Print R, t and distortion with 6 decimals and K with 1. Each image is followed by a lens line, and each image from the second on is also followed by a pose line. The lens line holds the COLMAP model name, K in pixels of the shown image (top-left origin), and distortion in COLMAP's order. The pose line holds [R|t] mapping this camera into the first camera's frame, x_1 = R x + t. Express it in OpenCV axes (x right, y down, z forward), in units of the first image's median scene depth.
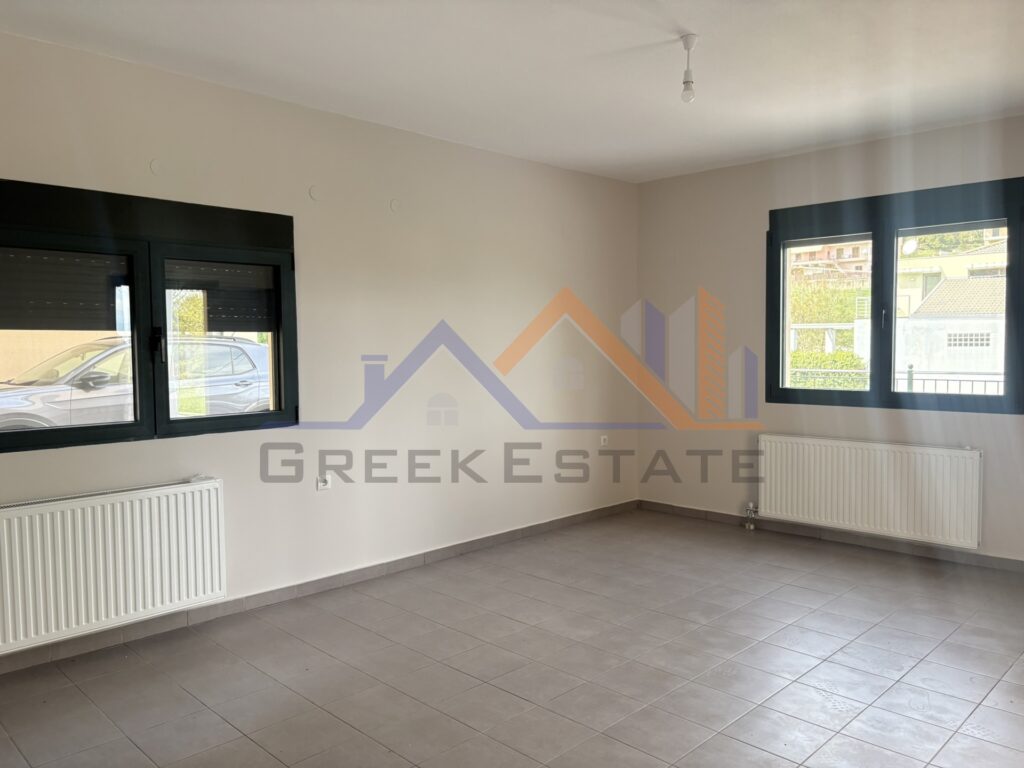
lens RADIAL K [[773.4, 0, 512.0], [0, 773.4, 384.0], [0, 0, 1]] dist [0.003722, 0.002664]
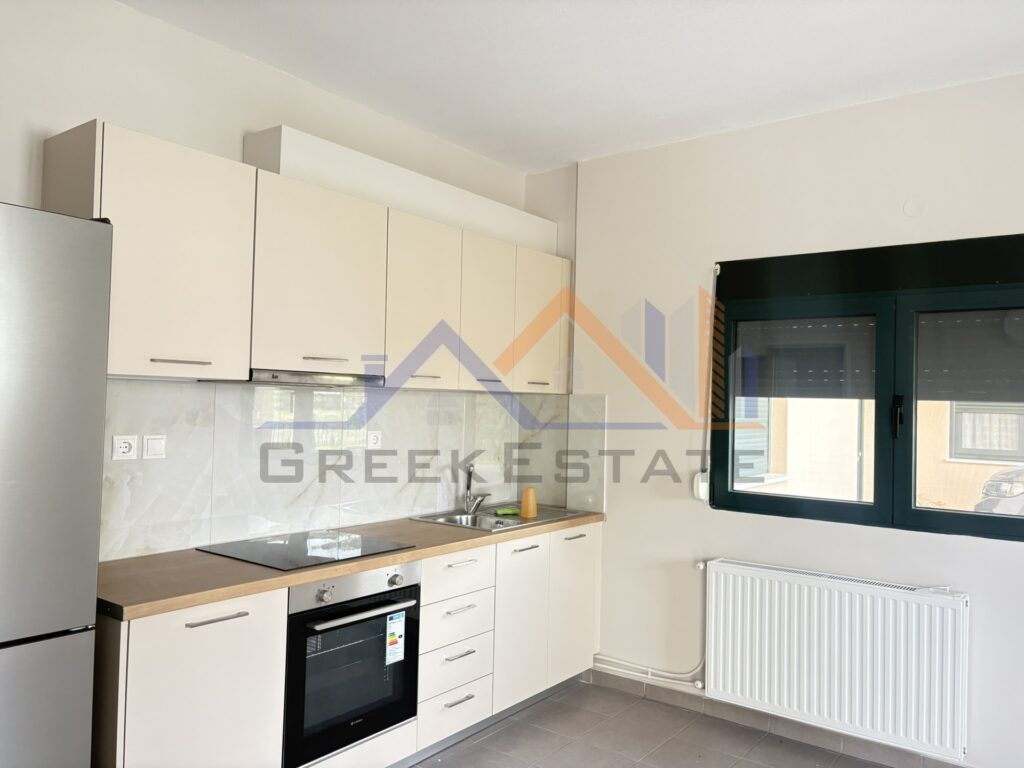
lens RADIAL K [[773.4, 0, 512.0], [0, 773.4, 384.0], [0, 0, 1]] dist [0.003722, 0.002664]
pose [[0.132879, -0.011448, -0.991066, 0.321188], [-0.074934, 0.996955, -0.021563, -0.036540], [0.988295, 0.077130, 0.131617, 0.473594]]
